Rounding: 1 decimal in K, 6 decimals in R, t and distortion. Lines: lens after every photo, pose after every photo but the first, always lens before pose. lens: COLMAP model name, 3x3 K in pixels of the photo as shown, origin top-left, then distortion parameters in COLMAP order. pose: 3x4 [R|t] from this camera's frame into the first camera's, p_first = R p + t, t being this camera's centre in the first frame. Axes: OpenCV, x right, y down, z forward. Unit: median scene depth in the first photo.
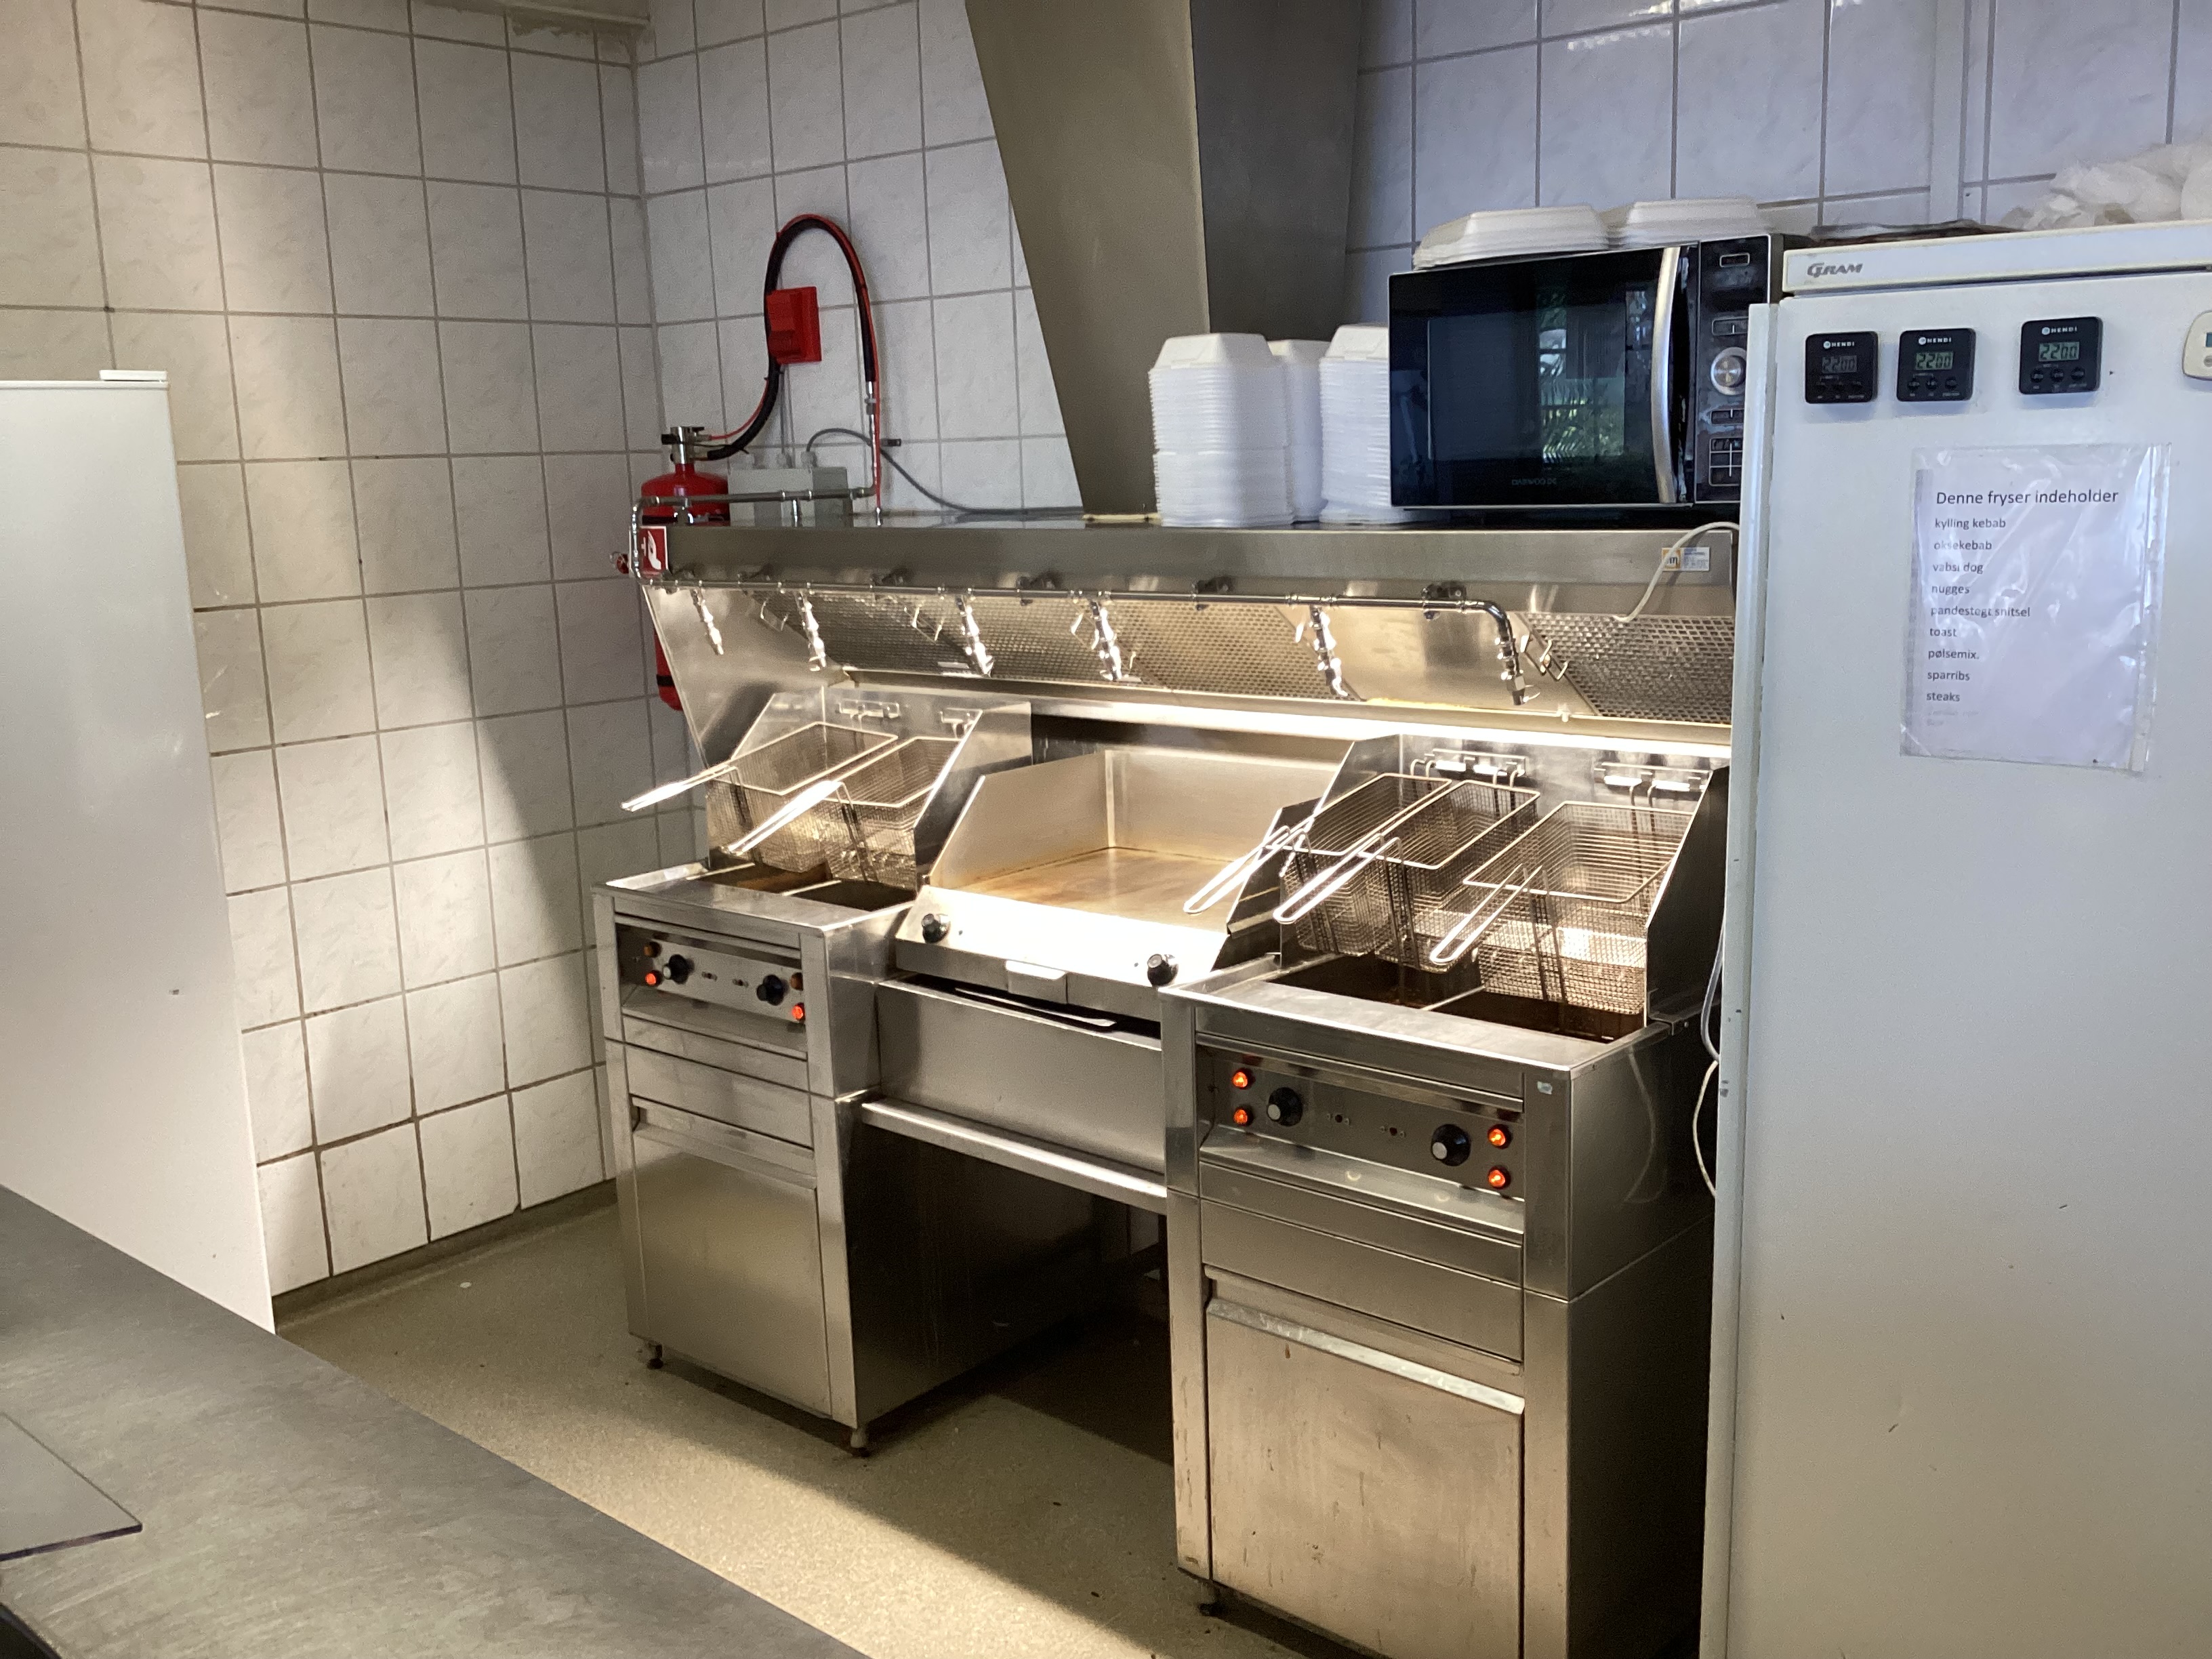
lens RADIAL K [[1974.6, 0, 1106.0], [0, 1974.6, 829.5], [0, 0, 1]] dist [0.108251, -0.222134]
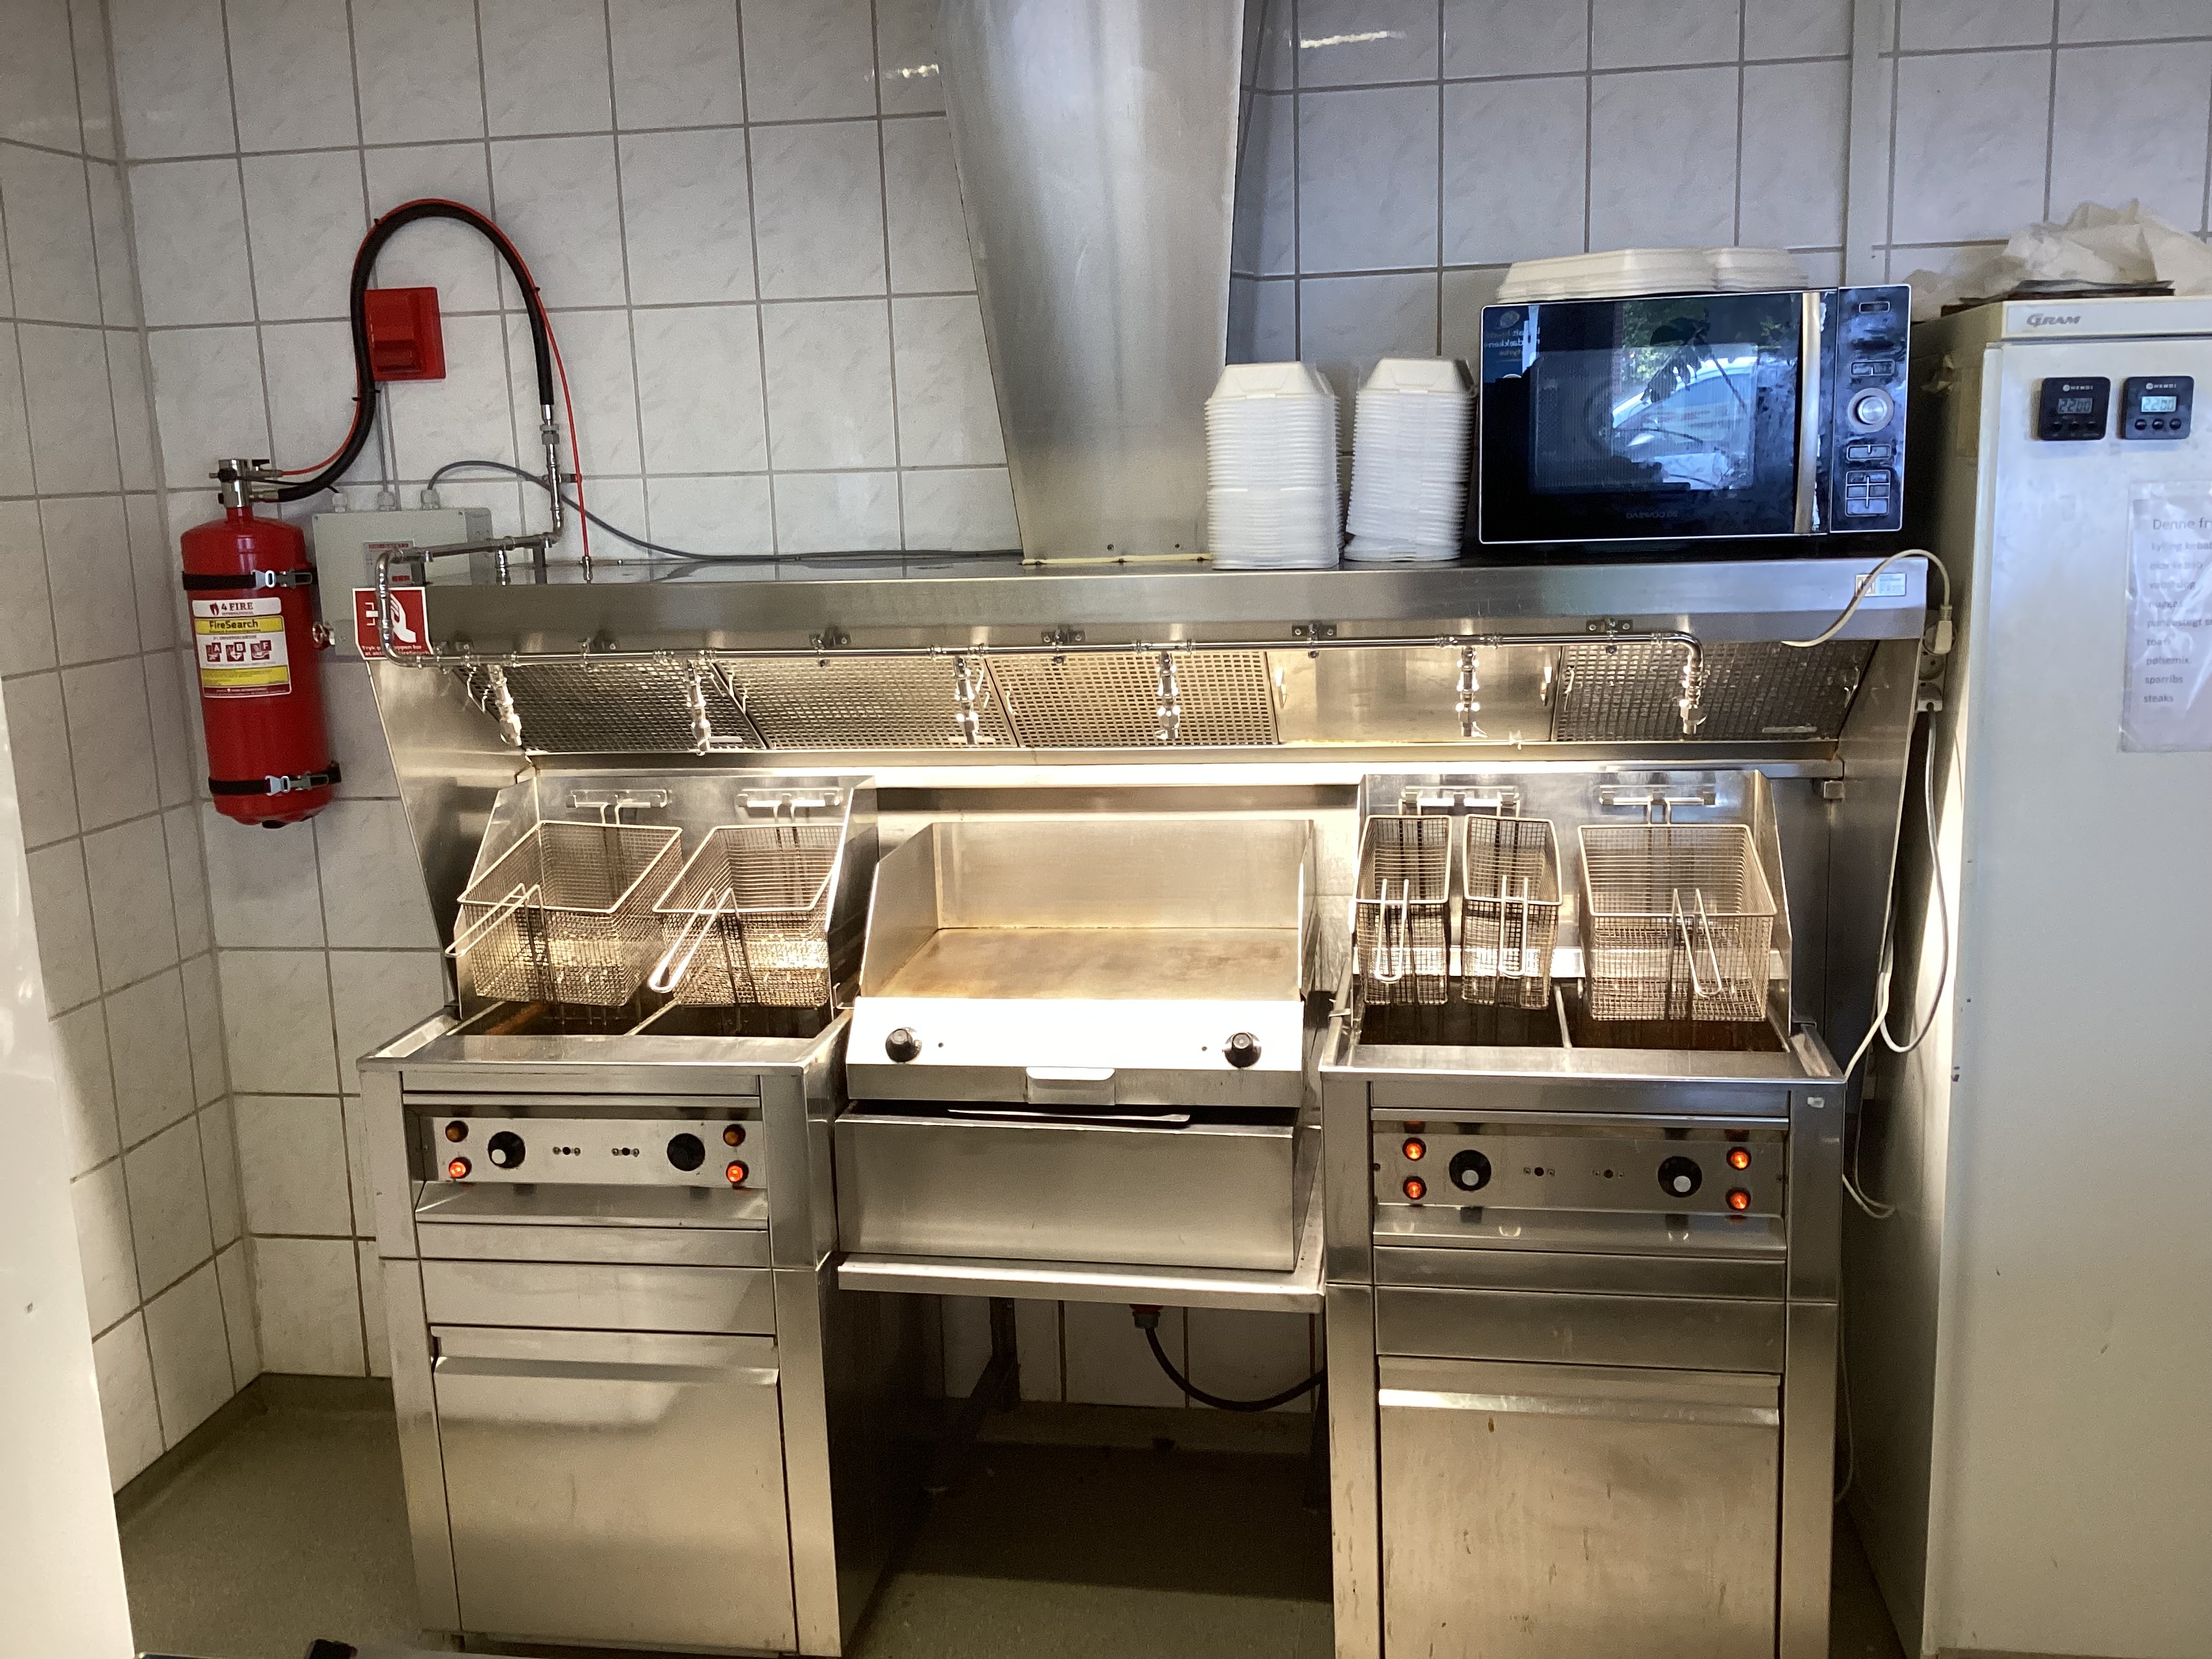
lens RADIAL K [[1974.6, 0, 1106.0], [0, 1974.6, 829.5], [0, 0, 1]] dist [0.108251, -0.222134]
pose [[0.851694, -0.094475, 0.515453, -0.430260], [0.103332, 0.994580, 0.011555, -0.042086], [-0.513751, 0.043421, 0.856840, 0.210815]]
